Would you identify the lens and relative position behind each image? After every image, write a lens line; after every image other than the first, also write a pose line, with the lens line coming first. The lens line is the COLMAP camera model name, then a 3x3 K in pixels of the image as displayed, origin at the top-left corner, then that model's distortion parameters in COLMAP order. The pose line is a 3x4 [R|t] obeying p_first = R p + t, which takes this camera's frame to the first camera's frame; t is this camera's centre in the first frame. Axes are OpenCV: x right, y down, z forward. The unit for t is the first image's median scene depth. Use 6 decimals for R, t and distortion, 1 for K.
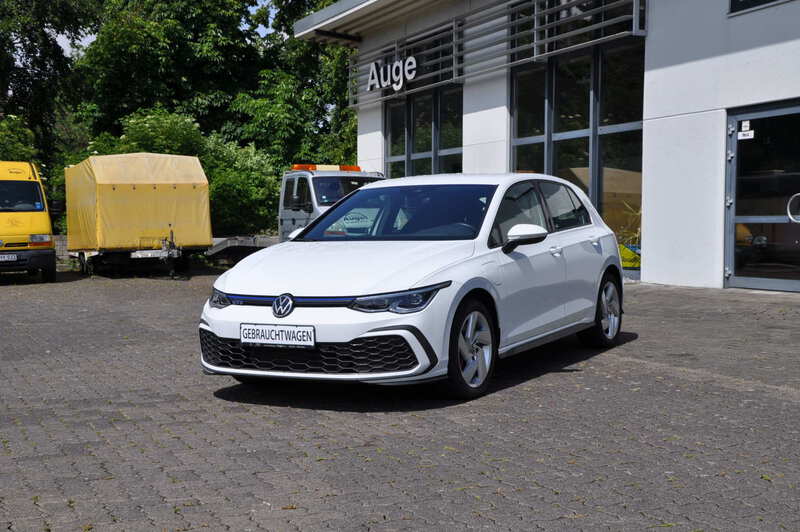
lens RADIAL K [[1128.9, 0, 400.7], [0, 1128.9, 270.1], [0, 0, 1]] dist [0.196192, 0.000000]
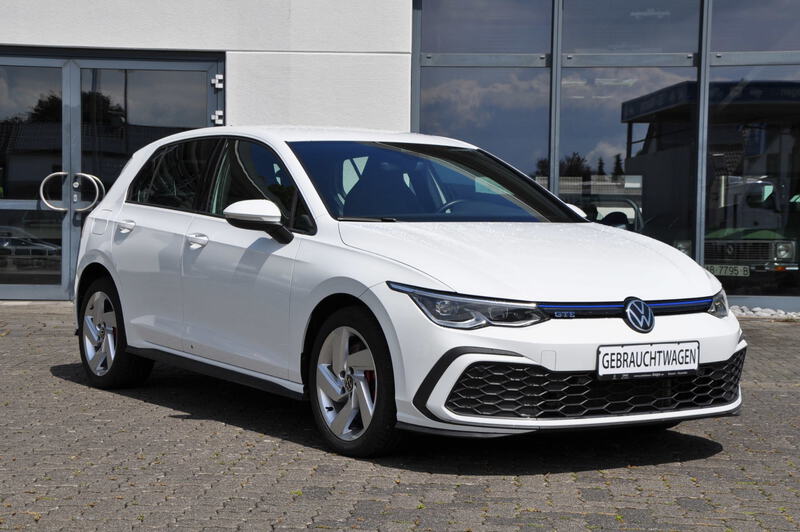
lens RADIAL K [[1510.6, 0, 402.7], [0, 1510.6, 265.1], [0, 0, 1]] dist [0.324135, 0.000000]
pose [[0.435940, -0.011596, 0.899901, -0.981745], [0.022898, 0.999736, 0.001789, -0.003272], [-0.899684, 0.019826, 0.436091, 0.731136]]
